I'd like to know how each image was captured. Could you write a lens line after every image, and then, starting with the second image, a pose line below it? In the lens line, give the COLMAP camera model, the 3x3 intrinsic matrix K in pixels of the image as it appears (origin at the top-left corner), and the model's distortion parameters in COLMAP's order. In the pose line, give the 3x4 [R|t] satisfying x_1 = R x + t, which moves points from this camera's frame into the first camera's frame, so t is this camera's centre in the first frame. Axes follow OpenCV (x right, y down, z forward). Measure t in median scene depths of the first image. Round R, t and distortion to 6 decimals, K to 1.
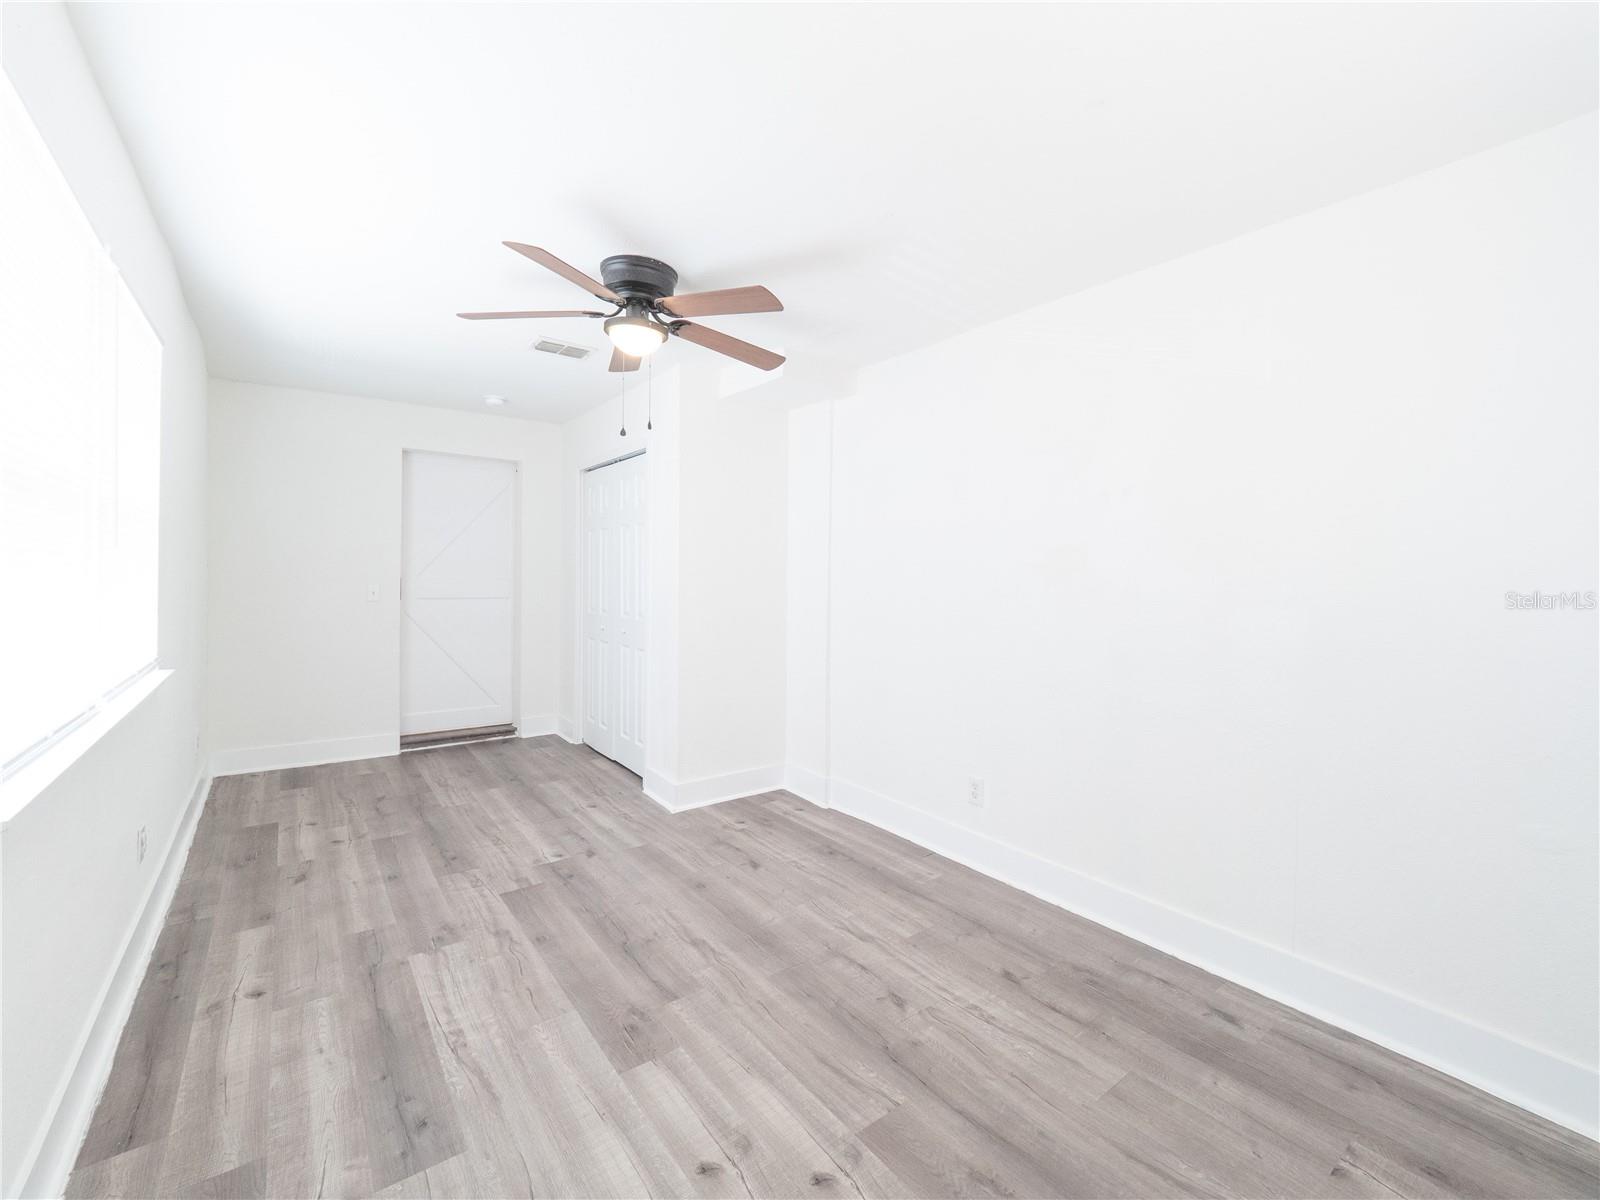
lens RADIAL K [[680.6, 0, 799.5], [0, 680.6, 591.1], [0, 0, 1]] dist [-0.009882, 0.005495]
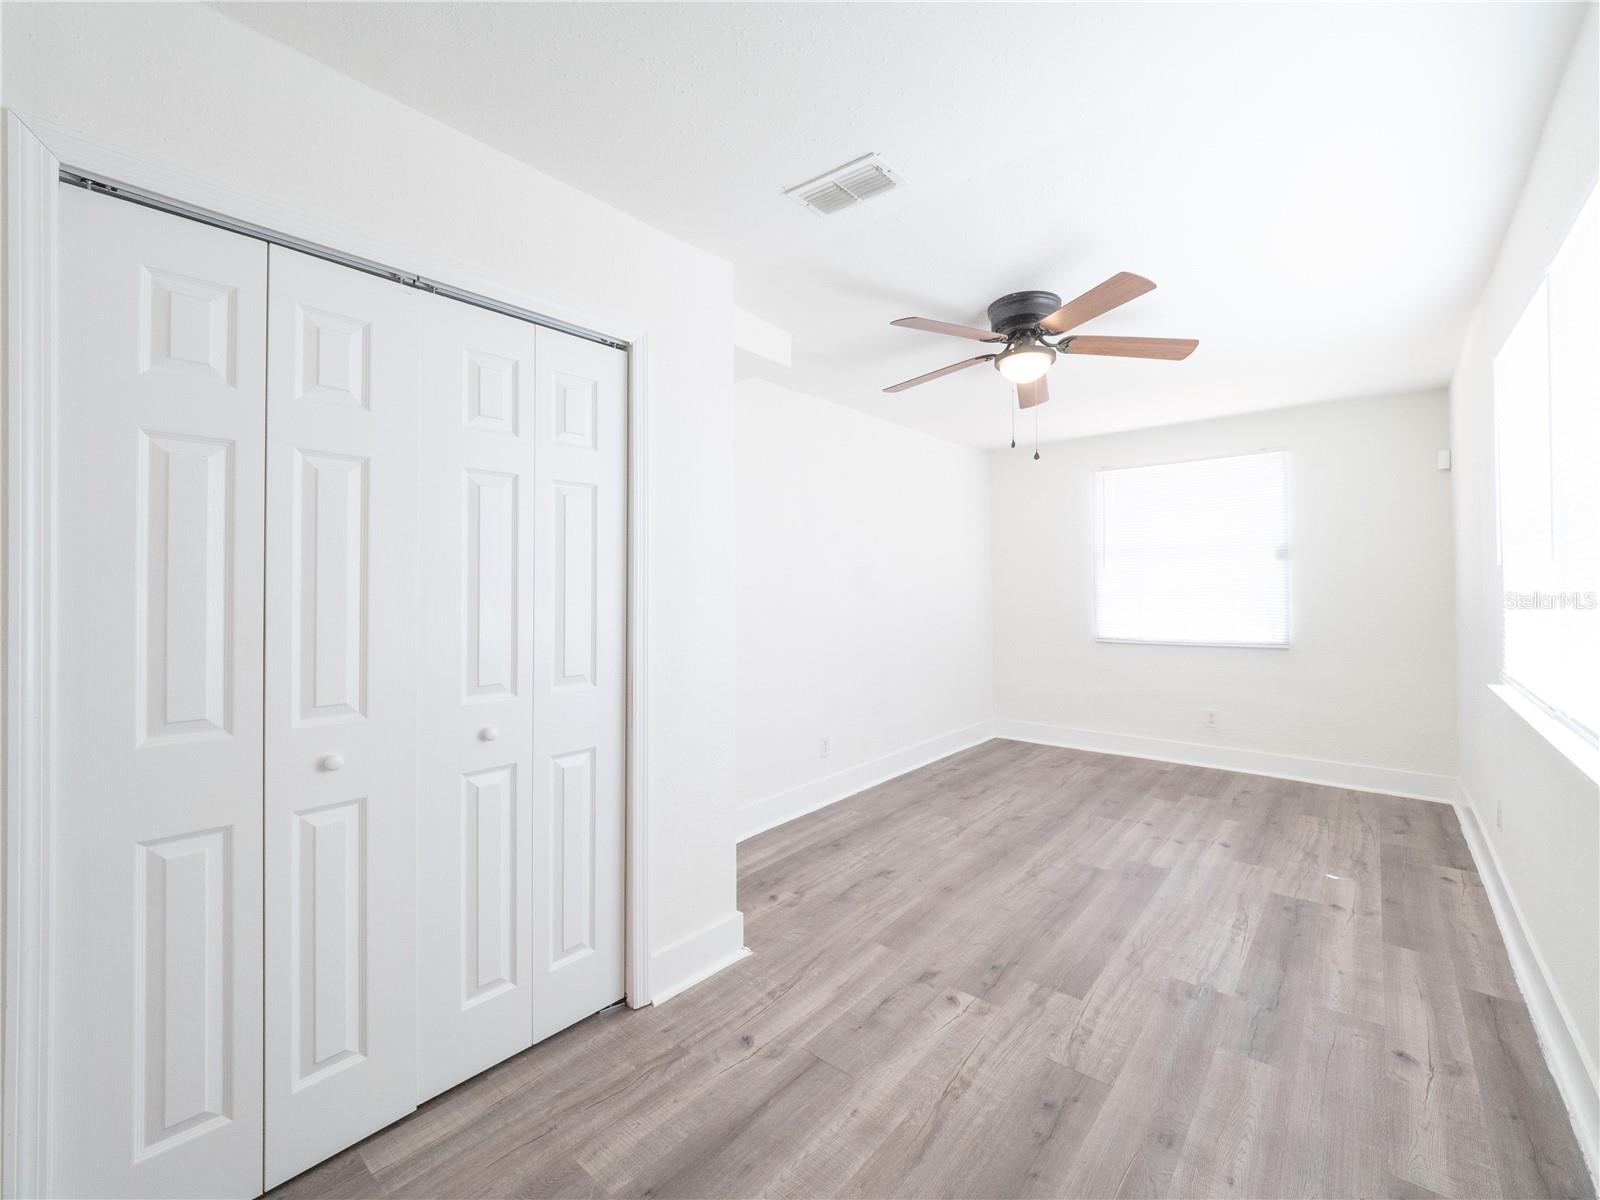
lens RADIAL K [[680.6, 0, 790.1], [0, 680.6, 596.9], [0, 0, 1]] dist [-0.009882, 0.005495]
pose [[-0.208963, -0.032055, 0.977398, -1.257779], [0.031064, 0.998741, 0.039396, -0.065191], [-0.977430, 0.038594, -0.207704, 1.653381]]
